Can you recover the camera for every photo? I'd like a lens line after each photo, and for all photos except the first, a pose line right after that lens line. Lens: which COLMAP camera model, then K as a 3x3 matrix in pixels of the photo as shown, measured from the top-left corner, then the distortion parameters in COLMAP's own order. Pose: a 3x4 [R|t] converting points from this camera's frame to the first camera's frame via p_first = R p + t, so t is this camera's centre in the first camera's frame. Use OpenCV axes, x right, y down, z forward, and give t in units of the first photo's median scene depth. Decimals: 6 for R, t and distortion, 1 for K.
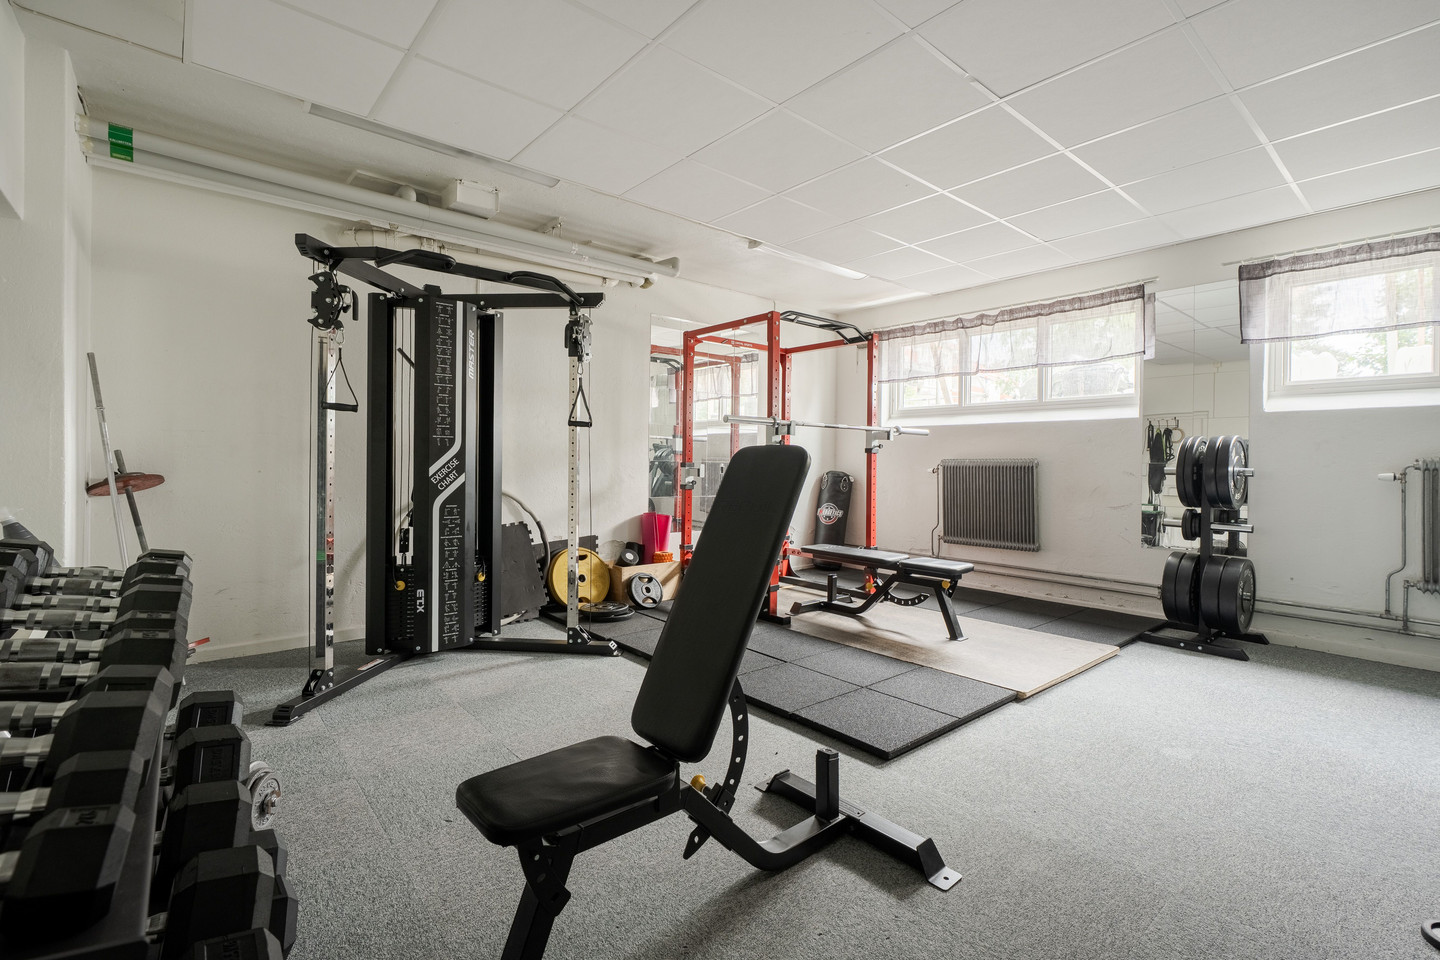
lens RADIAL K [[661.9, 0, 722.3], [0, 661.9, 466.0], [0, 0, 1]] dist [-0.005735, 0.002611]
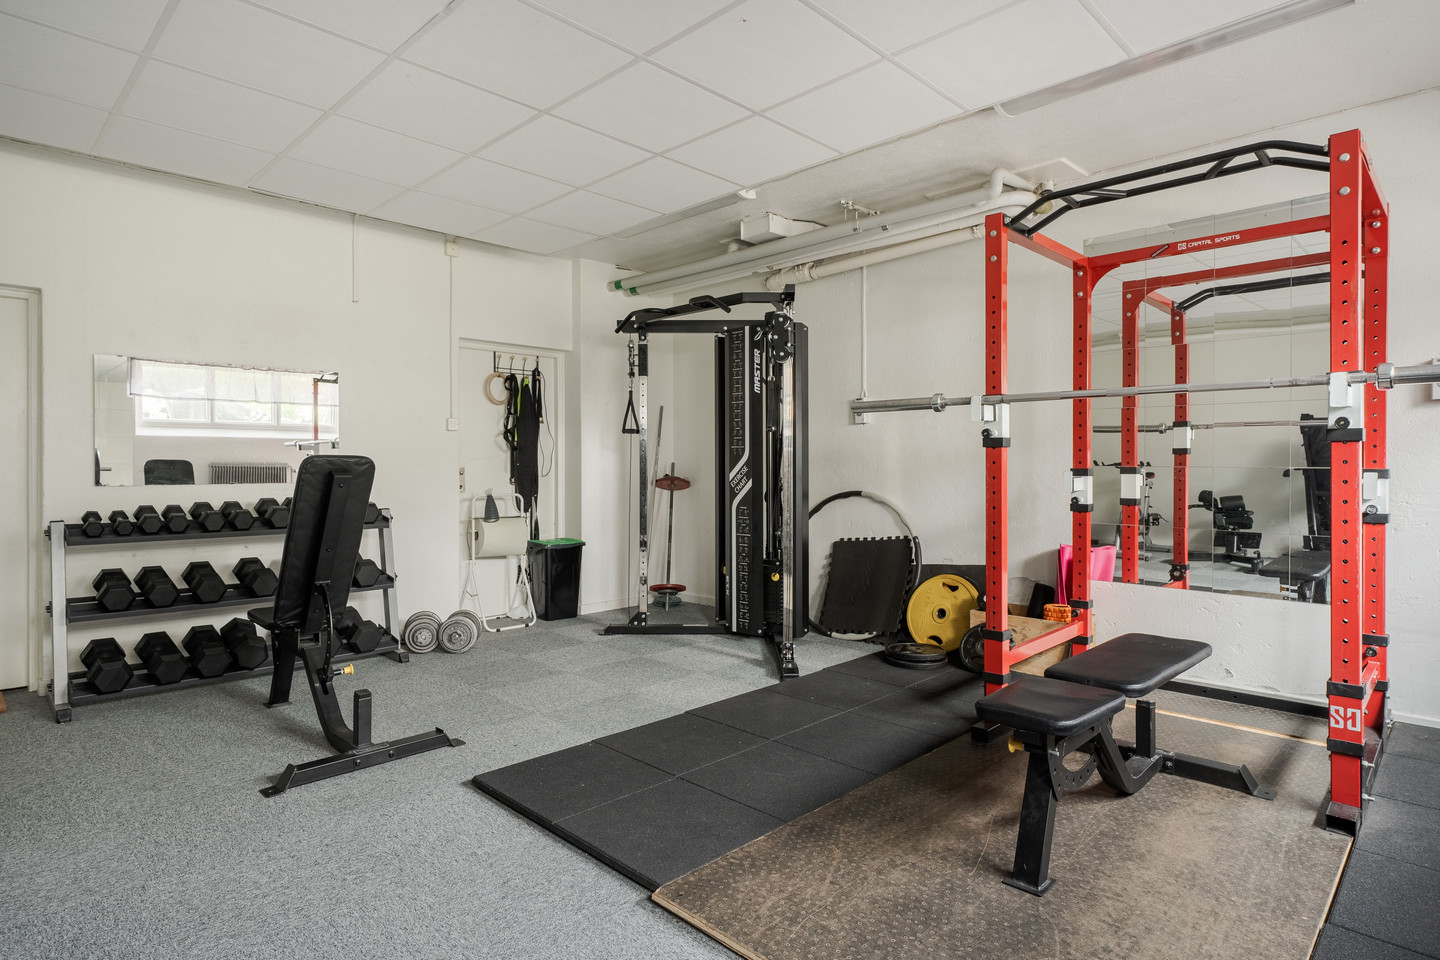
lens RADIAL K [[778.3, 0, 721.9], [0, 778.3, 479.8], [0, 0, 1]] dist [-0.032280, -0.002184]
pose [[0.081722, 0.000105, -0.996655, 0.922884], [-0.009181, 0.999958, -0.000647, 0.014164], [0.996613, 0.009204, 0.081719, 0.860162]]
